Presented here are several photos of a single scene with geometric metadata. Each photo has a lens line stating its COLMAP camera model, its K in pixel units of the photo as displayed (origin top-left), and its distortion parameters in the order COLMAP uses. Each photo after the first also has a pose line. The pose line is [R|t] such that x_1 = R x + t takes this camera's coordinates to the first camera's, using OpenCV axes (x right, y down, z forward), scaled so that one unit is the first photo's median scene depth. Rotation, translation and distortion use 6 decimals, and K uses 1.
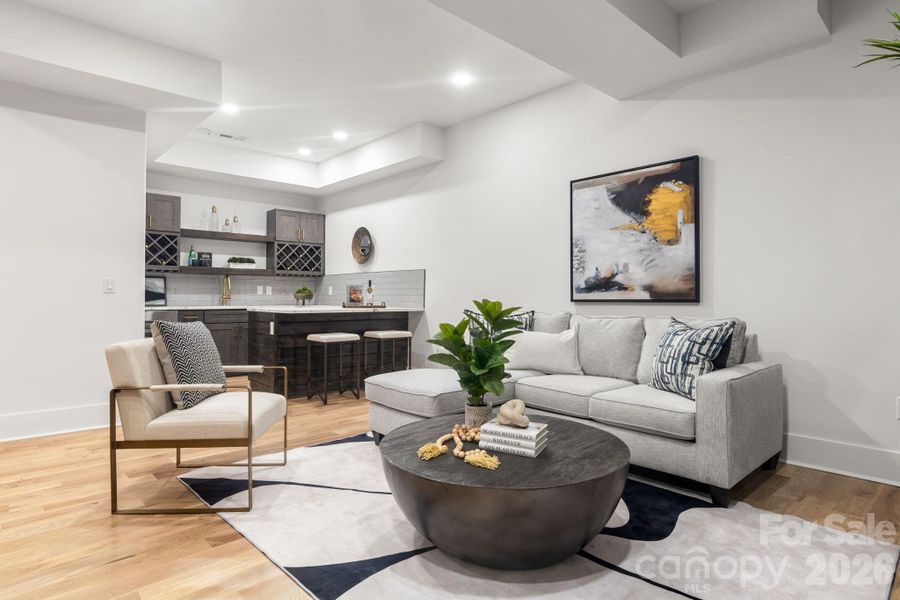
lens RADIAL K [[504.8, 0, 450.3], [0, 504.8, 295.5], [0, 0, 1]] dist [-0.002649, -0.001074]
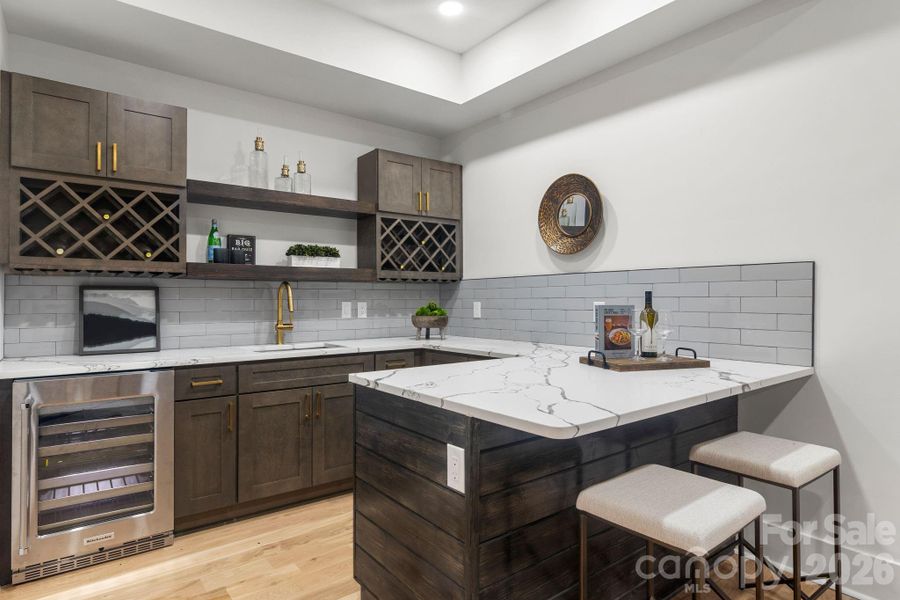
lens RADIAL K [[504.8, 0, 448.9], [0, 504.8, 295.4], [0, 0, 1]] dist [-0.002649, -0.001074]
pose [[0.996701, -0.007893, -0.080777, -0.243705], [0.007439, 0.999955, -0.005918, -0.022699], [0.080820, 0.005297, 0.996715, 0.522342]]
